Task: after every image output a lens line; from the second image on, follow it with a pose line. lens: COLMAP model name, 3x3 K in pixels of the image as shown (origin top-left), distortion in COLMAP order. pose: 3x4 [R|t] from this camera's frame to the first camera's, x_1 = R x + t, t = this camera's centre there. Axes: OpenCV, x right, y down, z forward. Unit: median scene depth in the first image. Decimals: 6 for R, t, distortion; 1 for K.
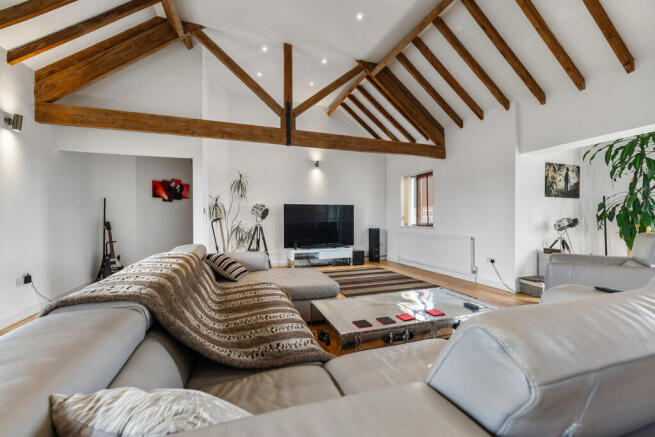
lens RADIAL K [[265.0, 0, 327.5], [0, 265.0, 221.4], [0, 0, 1]] dist [0.001332, 0.000030]
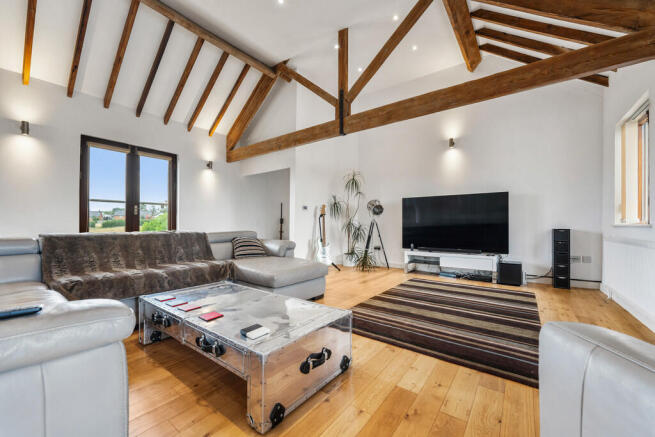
lens RADIAL K [[265.0, 0, 327.5], [0, 265.0, 221.4], [0, 0, 1]] dist [0.001332, 0.000030]
pose [[0.556249, -0.002515, -0.831012, 0.435453], [-0.008436, 0.999927, -0.008674, 0.022299], [0.830973, 0.011835, 0.556187, 0.307060]]
